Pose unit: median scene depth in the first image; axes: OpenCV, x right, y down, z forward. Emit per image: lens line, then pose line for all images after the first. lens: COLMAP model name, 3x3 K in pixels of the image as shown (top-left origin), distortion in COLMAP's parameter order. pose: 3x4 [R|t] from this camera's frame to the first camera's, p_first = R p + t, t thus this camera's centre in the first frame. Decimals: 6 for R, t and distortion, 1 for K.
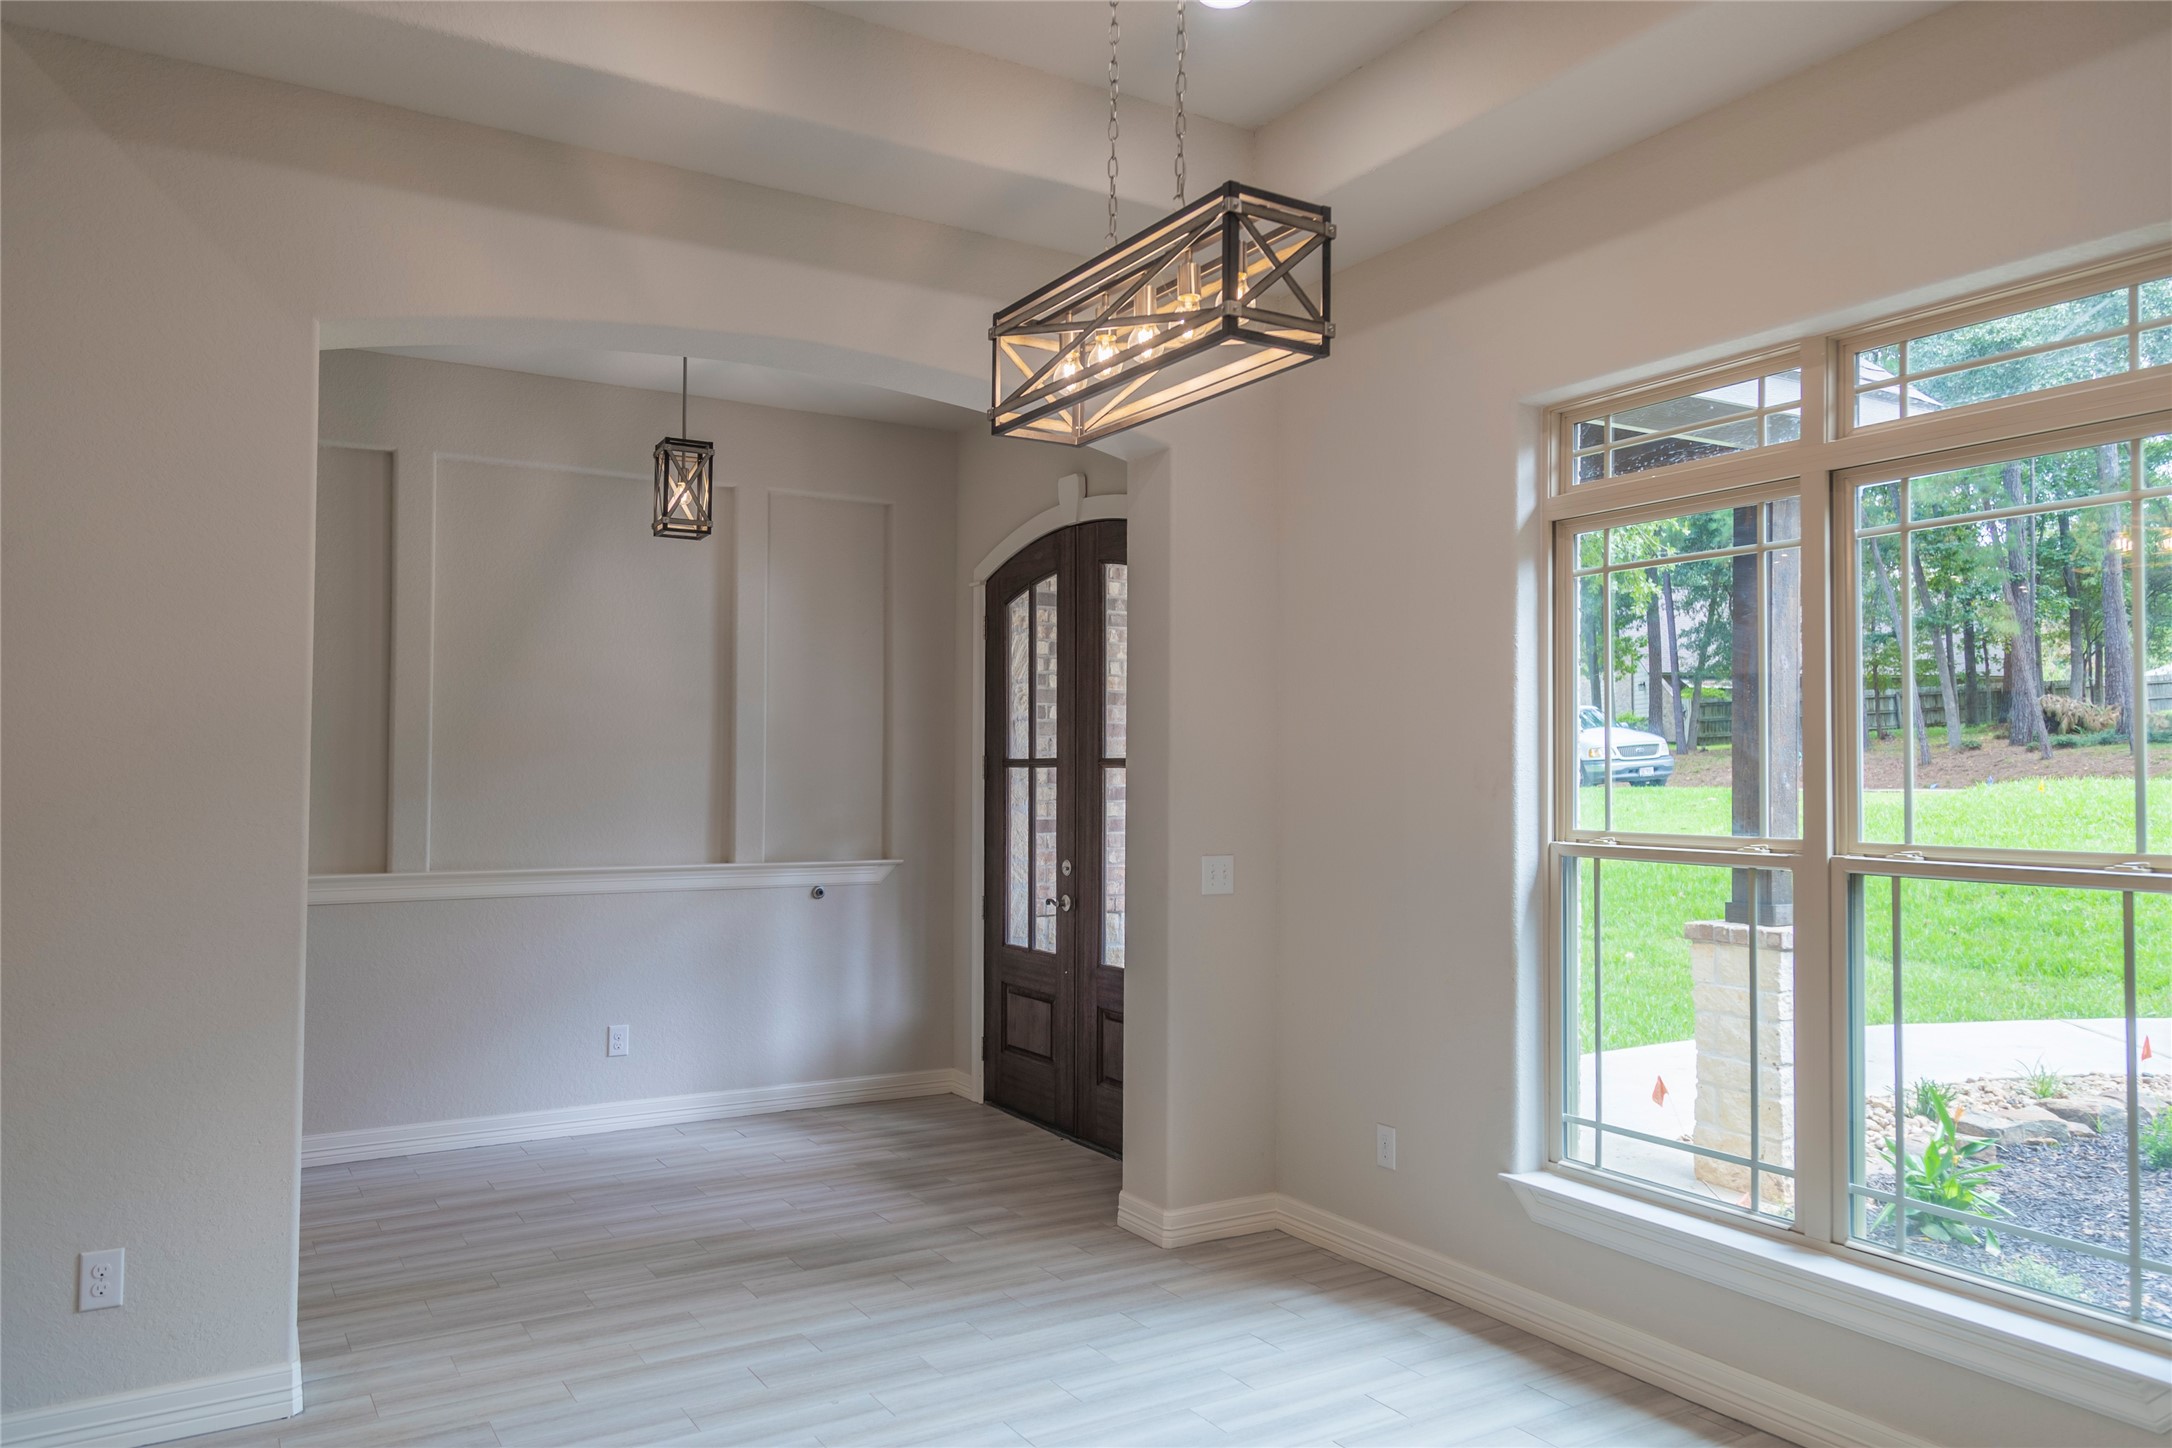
lens RADIAL K [[1504.0, 0, 1086.0], [0, 1504.0, 724.0], [0, 0, 1]] dist [0.003221, 0.000735]
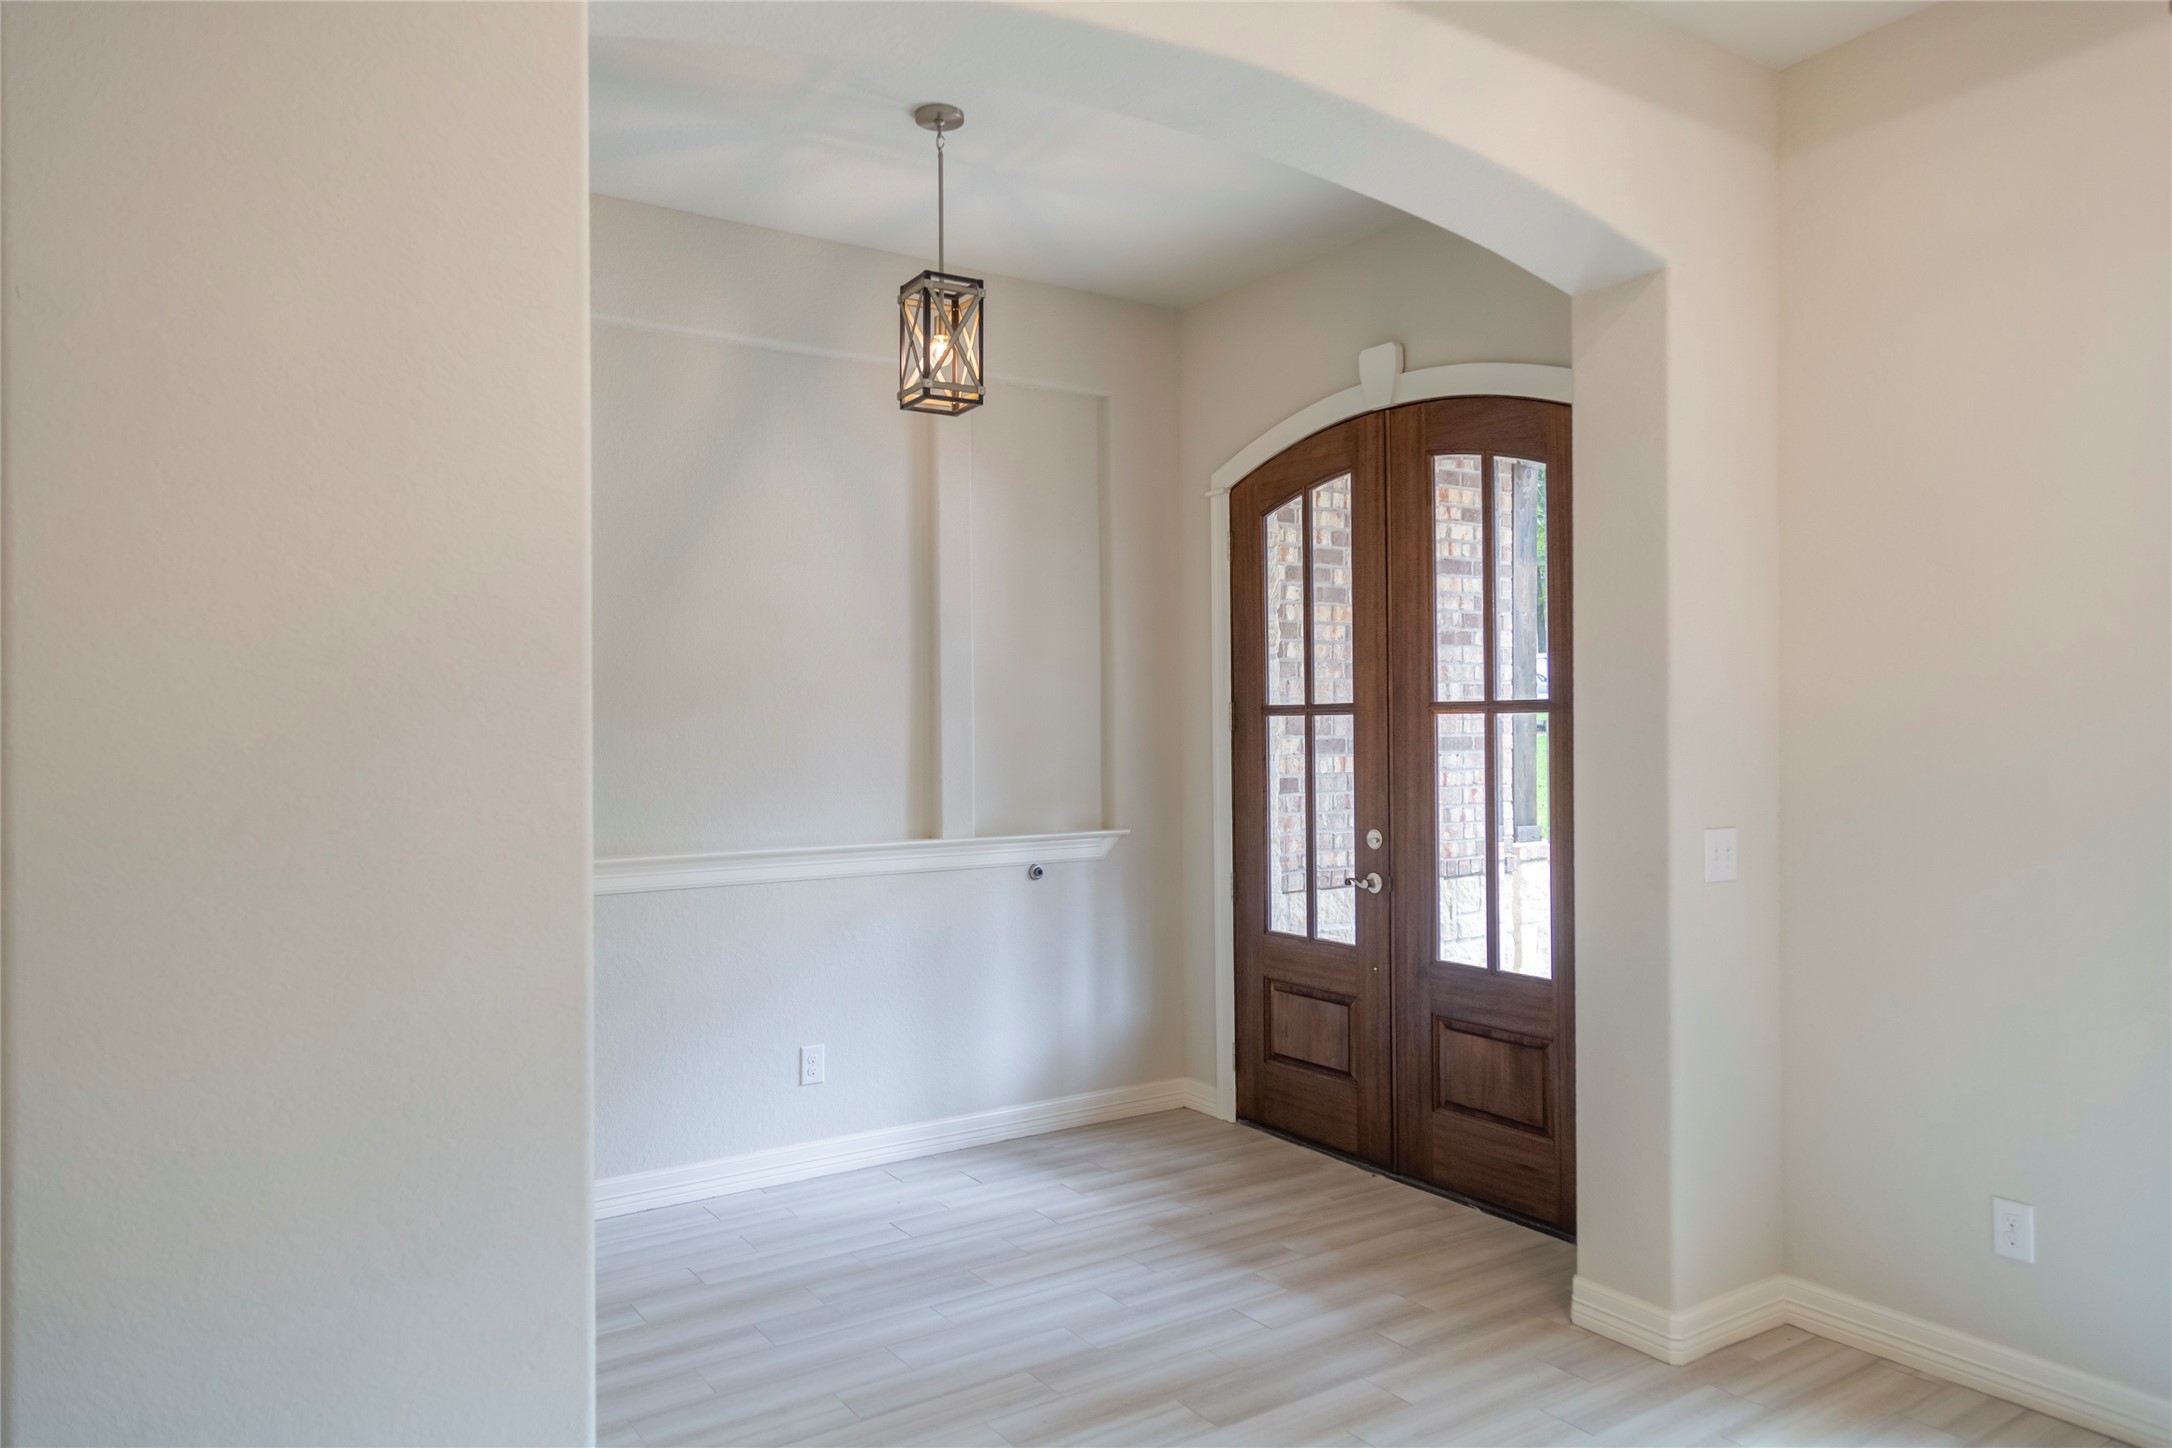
lens RADIAL K [[1422.8, 0, 1086.0], [0, 1422.8, 724.0], [0, 0, 1]] dist [0.004786, 0.000463]
pose [[0.998965, -0.012740, 0.043656, -0.203761], [0.011337, 0.999416, 0.032236, 0.008137], [-0.044041, -0.031708, 0.998526, 0.256843]]
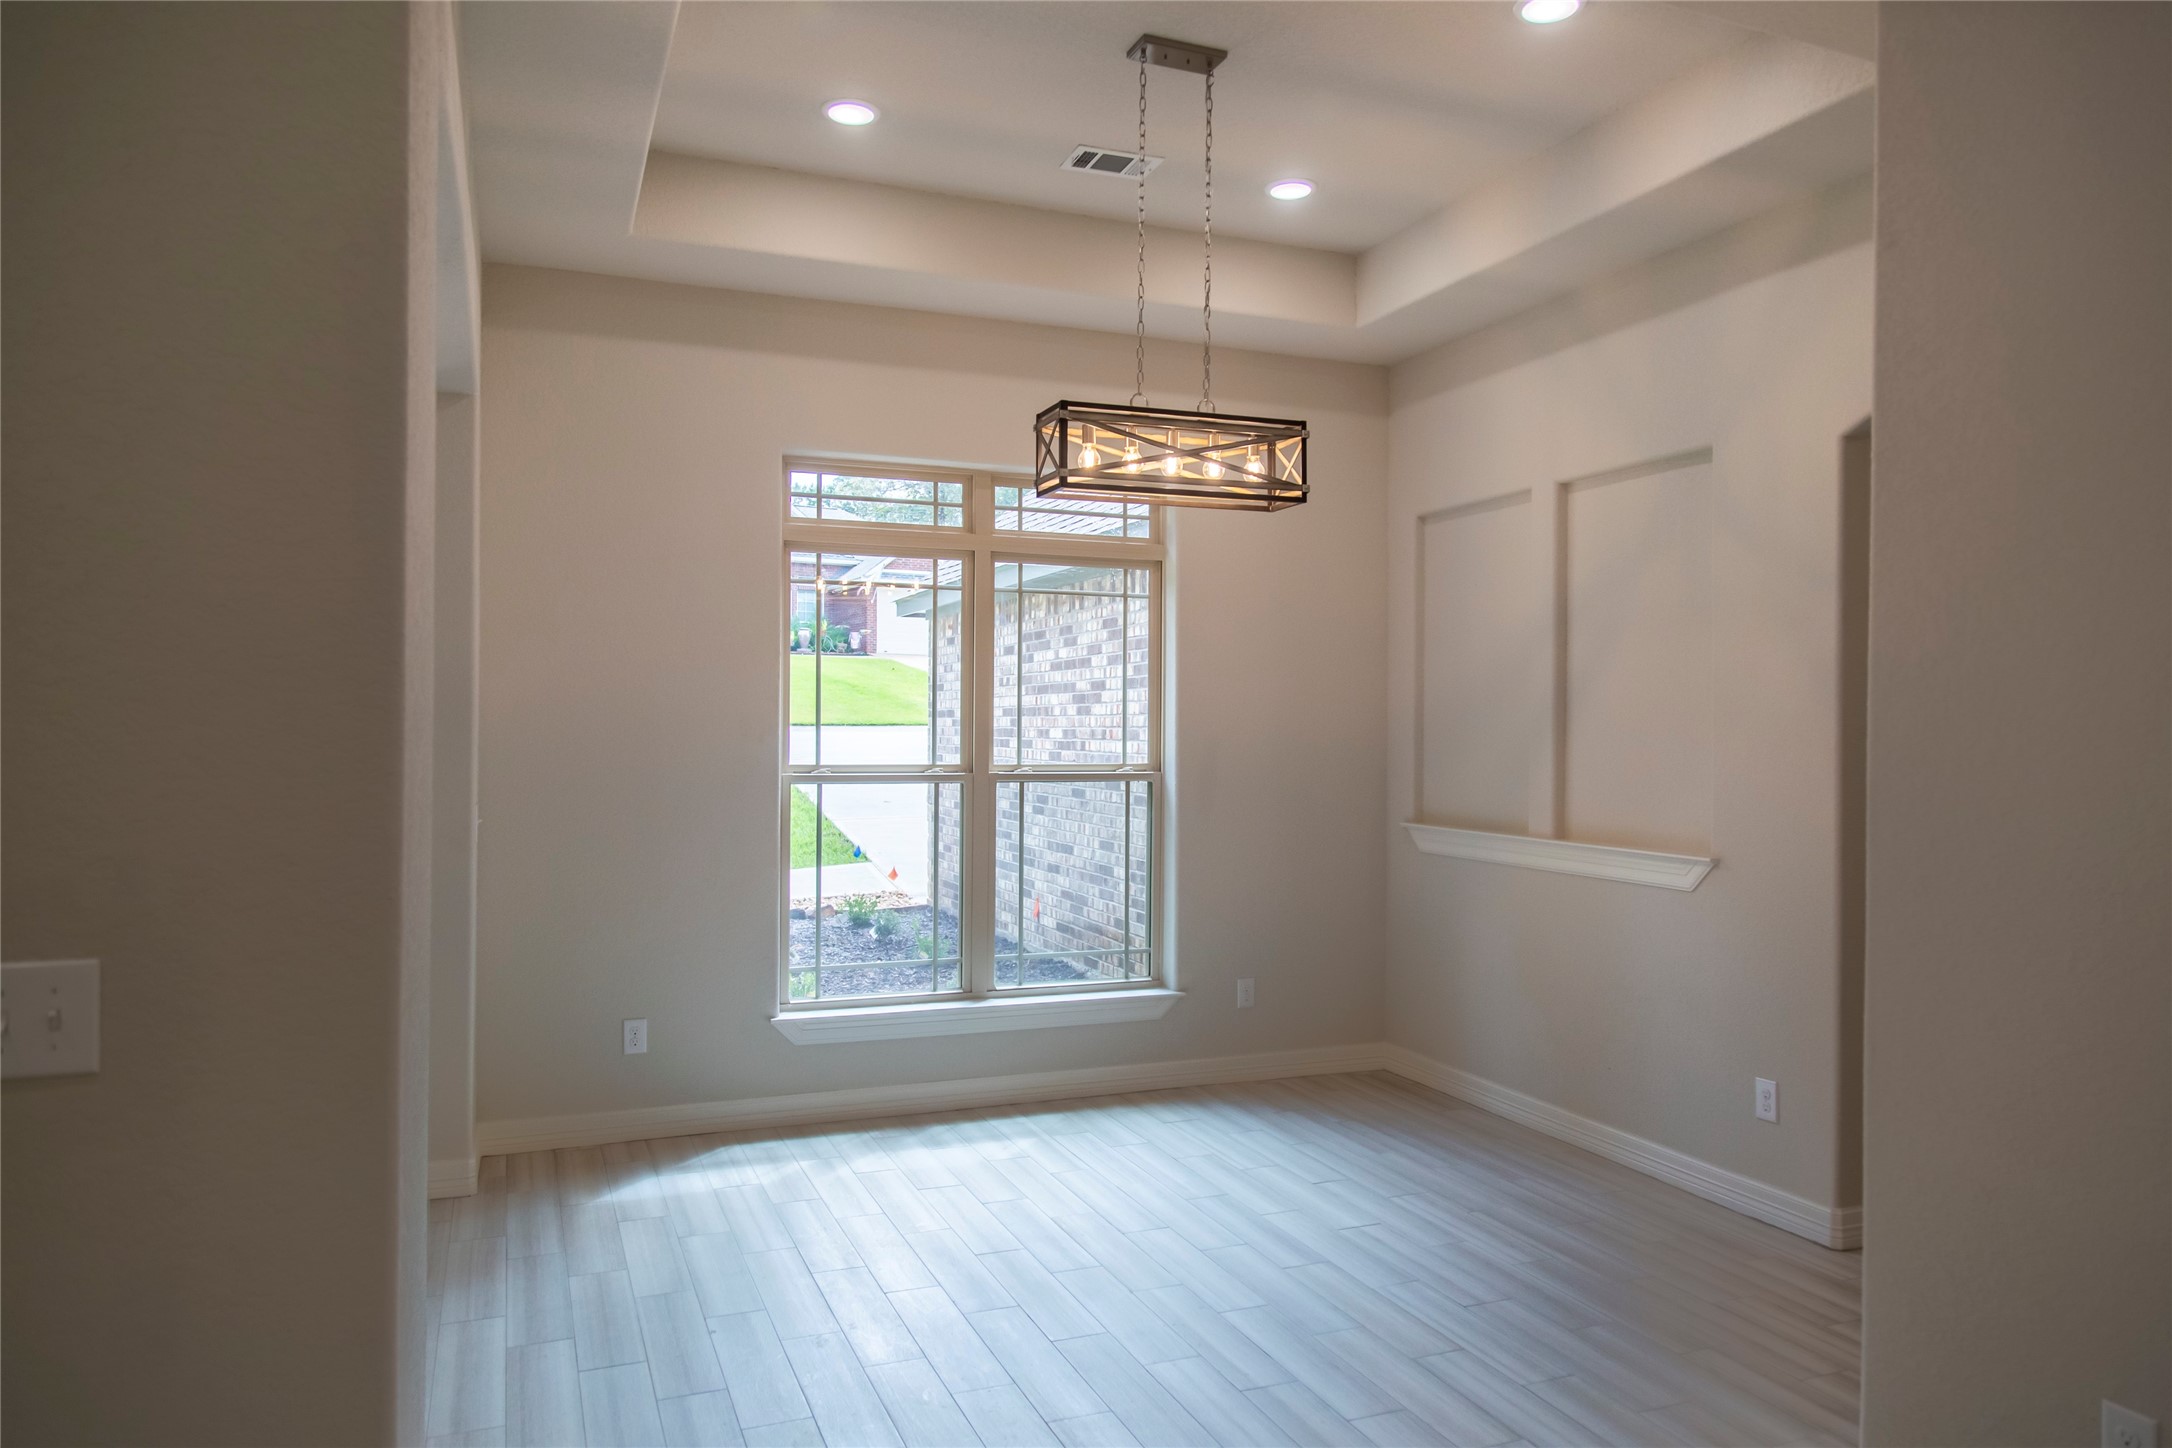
lens RADIAL K [[1422.8, 0, 1086.0], [0, 1422.8, 724.0], [0, 0, 1]] dist [0.004786, 0.000463]
pose [[0.174397, -0.003553, 0.984669, -0.640210], [-0.035059, 0.999337, 0.009815, 0.005746], [-0.984051, -0.036233, 0.174157, 0.342225]]
